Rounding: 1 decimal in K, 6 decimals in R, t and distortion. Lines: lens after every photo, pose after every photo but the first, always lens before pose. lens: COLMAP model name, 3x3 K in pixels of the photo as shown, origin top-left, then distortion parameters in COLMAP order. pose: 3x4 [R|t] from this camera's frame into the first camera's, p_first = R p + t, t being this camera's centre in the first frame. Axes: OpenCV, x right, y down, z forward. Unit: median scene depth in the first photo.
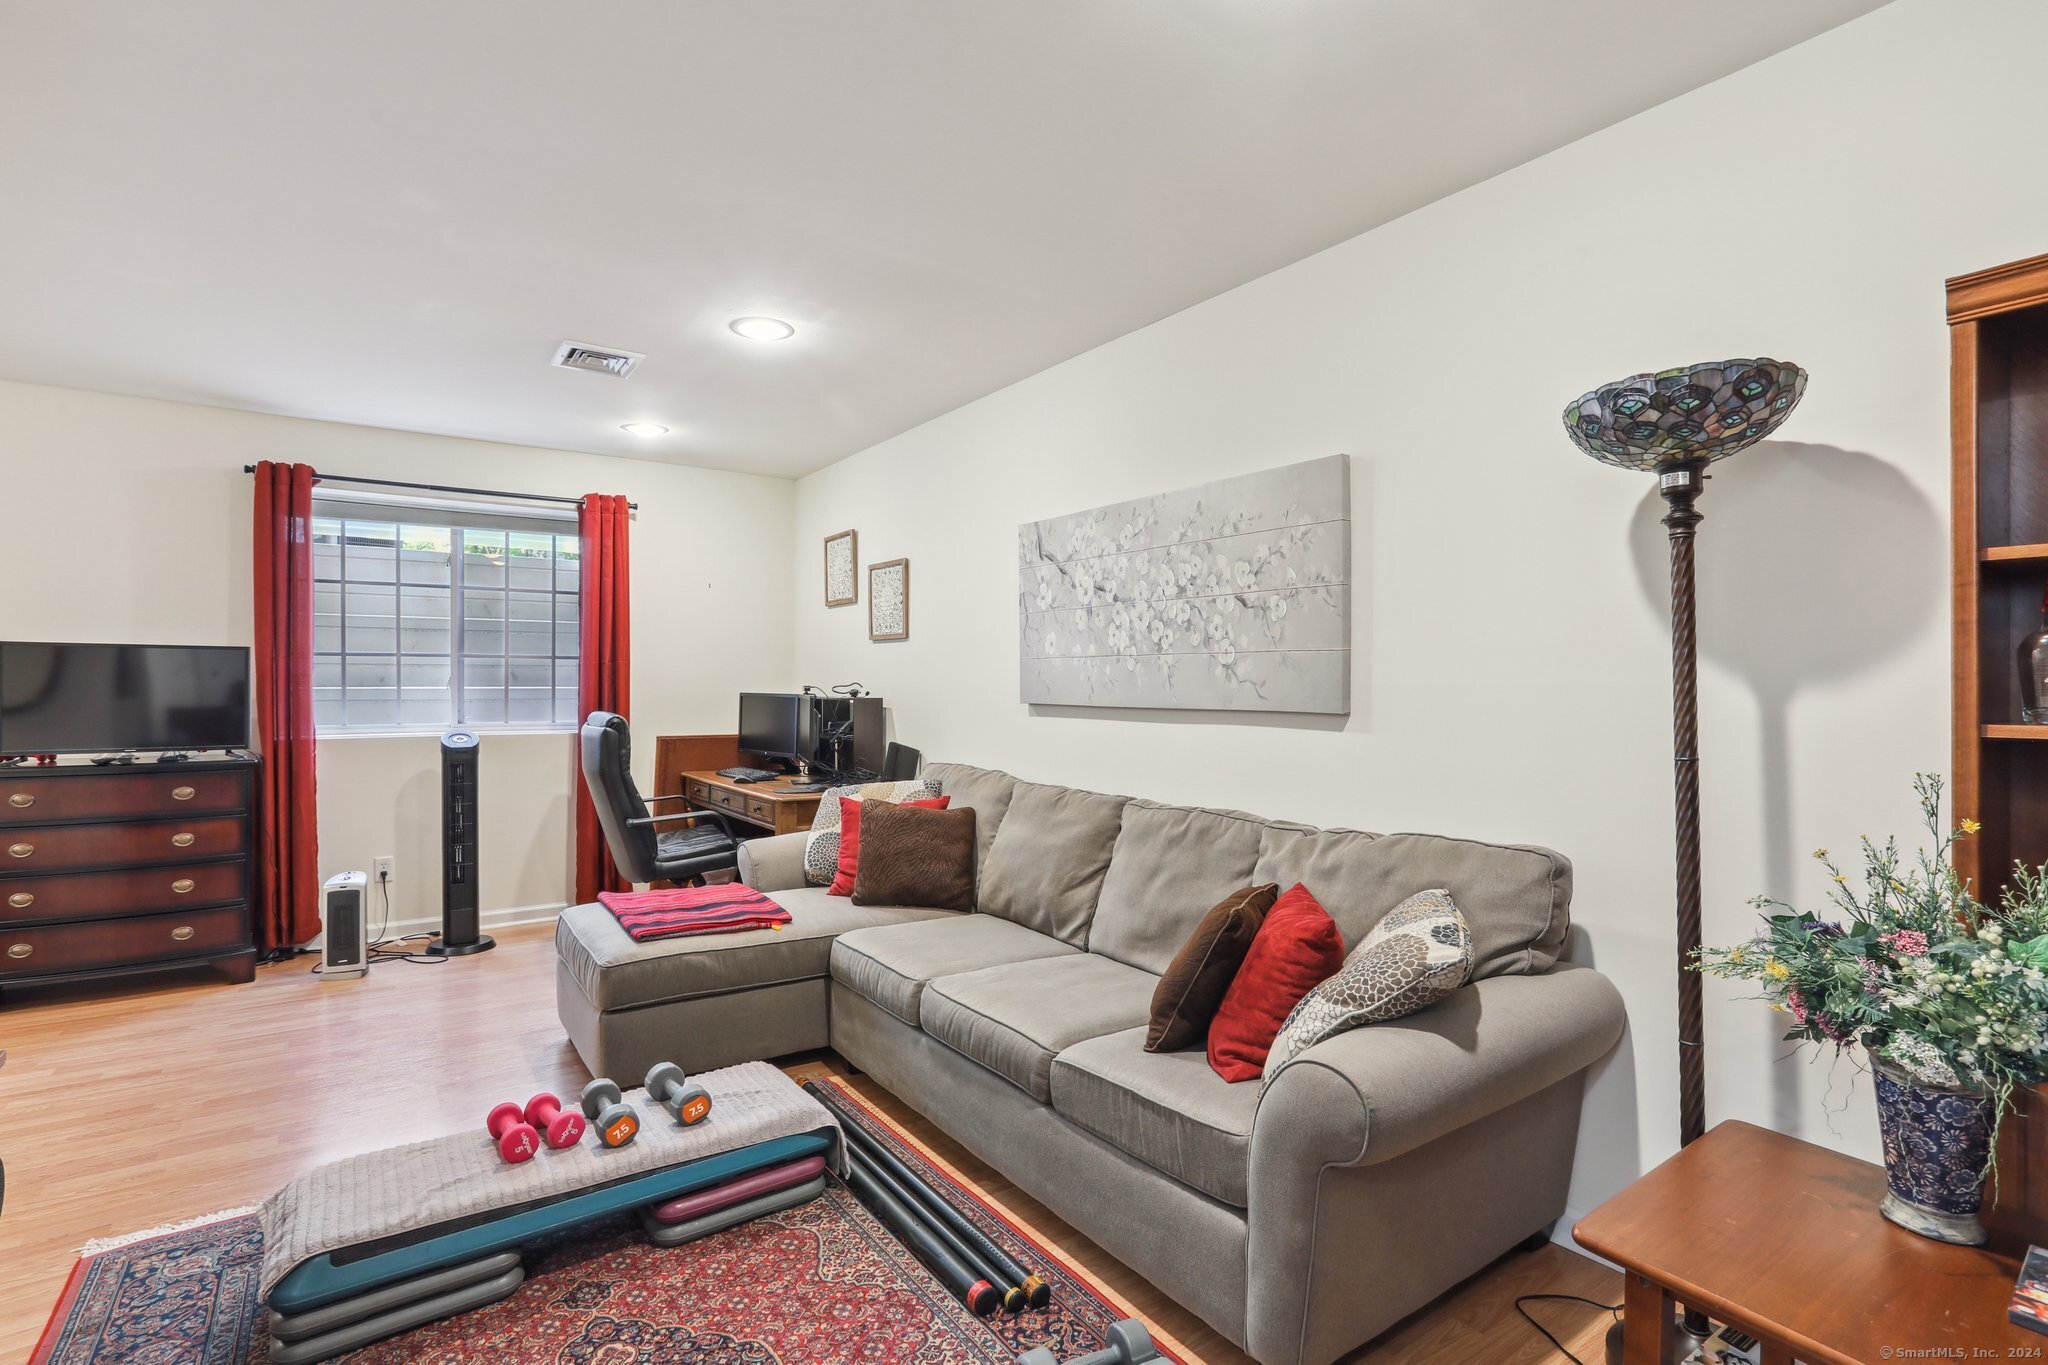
lens RADIAL K [[955.0, 0, 1024.2], [0, 955.0, 682.7], [0, 0, 1]] dist [-0.022241, 0.008234]
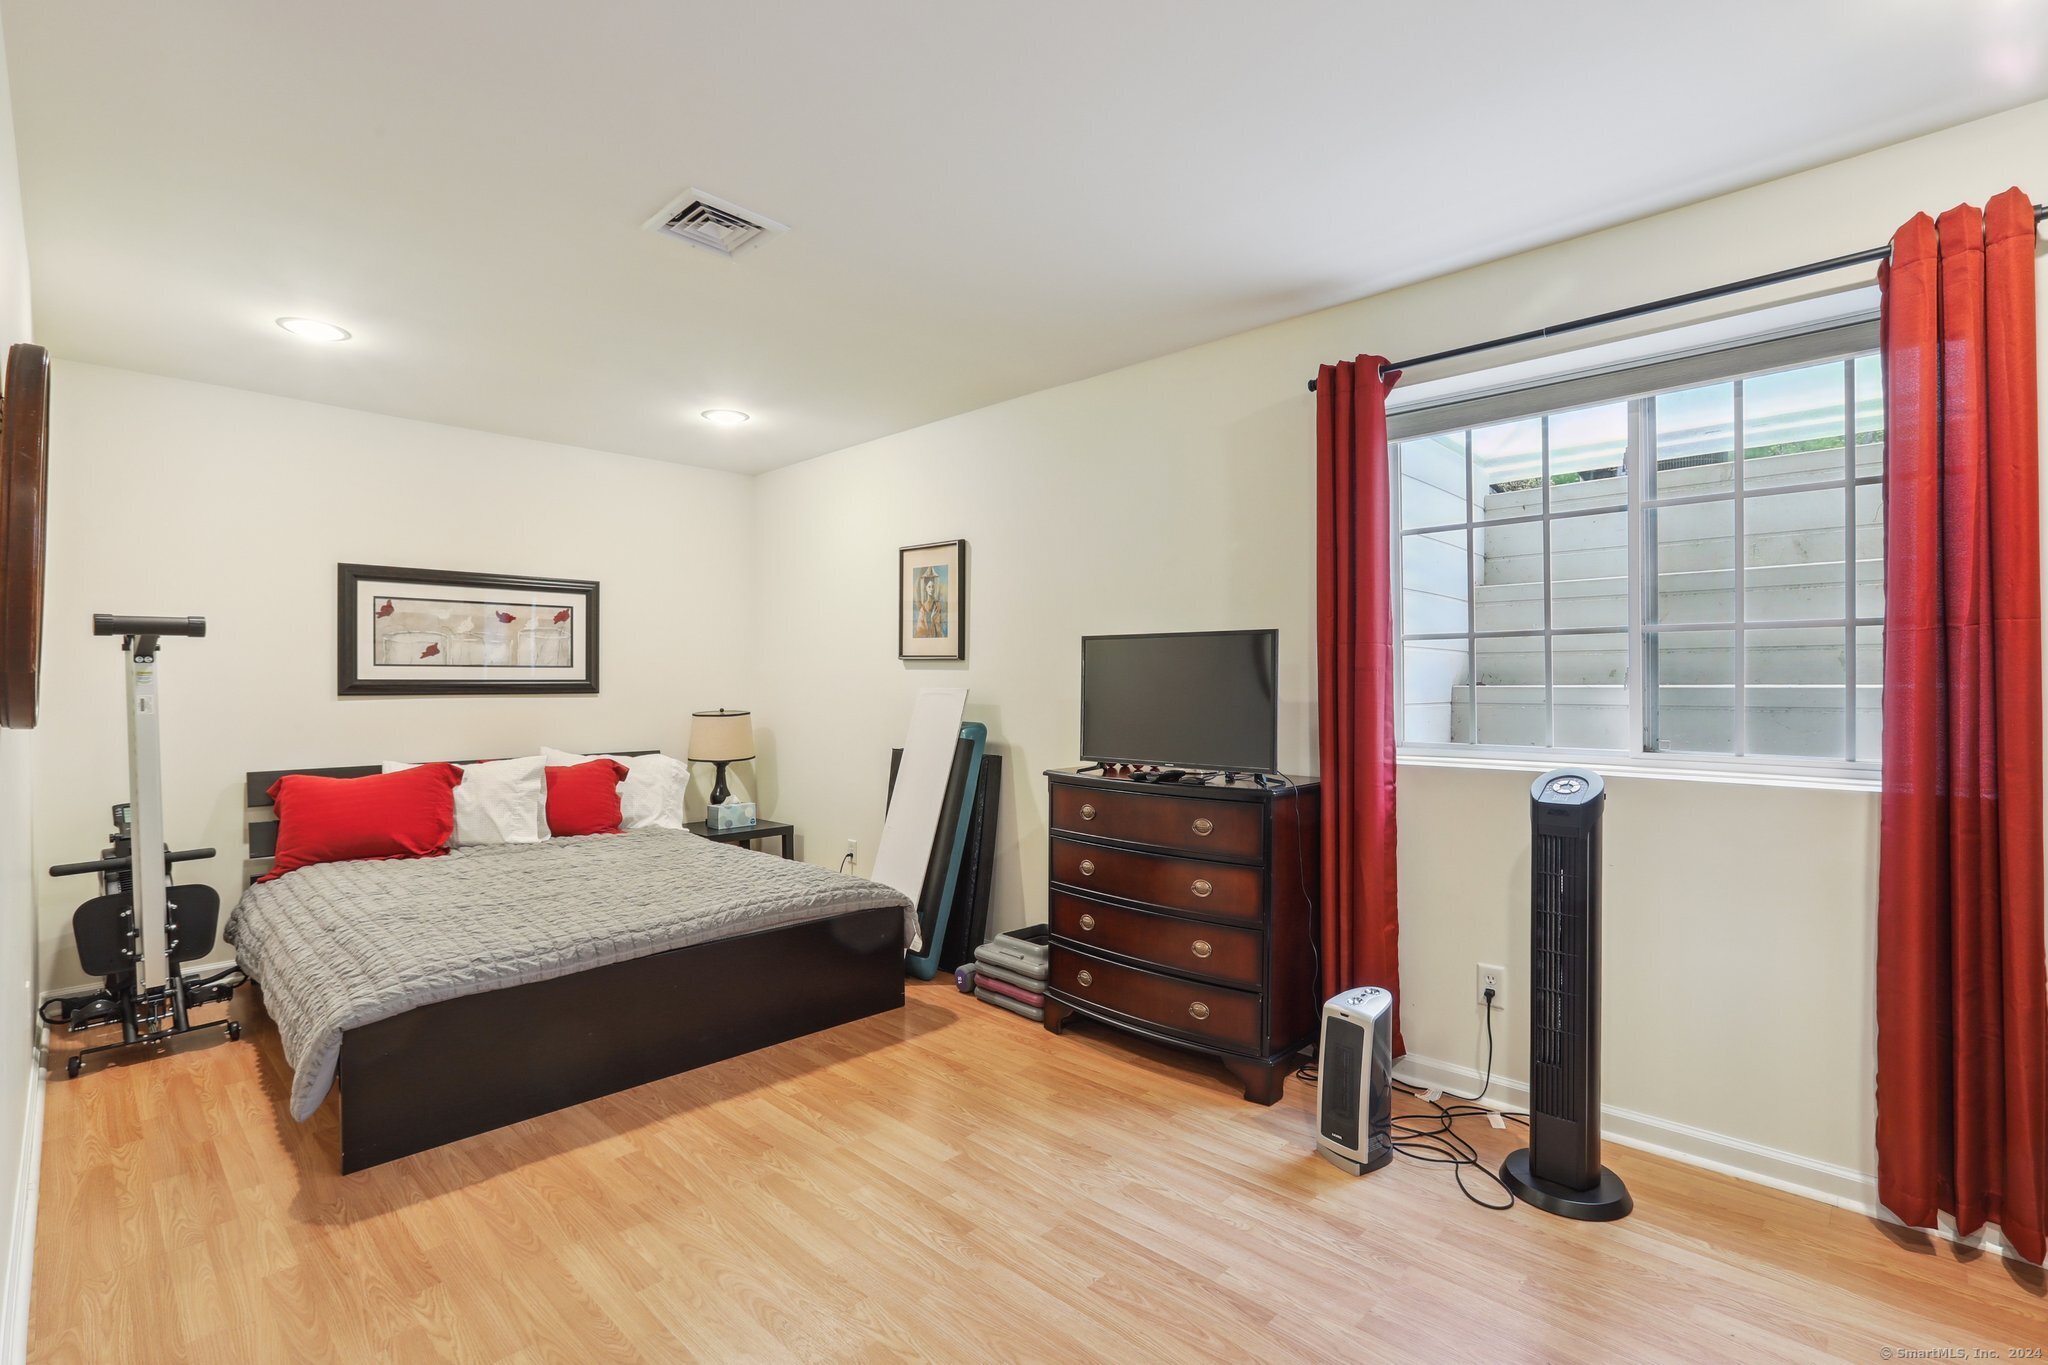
lens RADIAL K [[955.0, 0, 1024.3], [0, 955.0, 683.3], [0, 0, 1]] dist [-0.022241, 0.008234]
pose [[0.184716, 0.003537, -0.982786, -0.140010], [0.010548, 0.999929, 0.005581, -0.003815], [0.982735, -0.011397, 0.184665, 0.621183]]
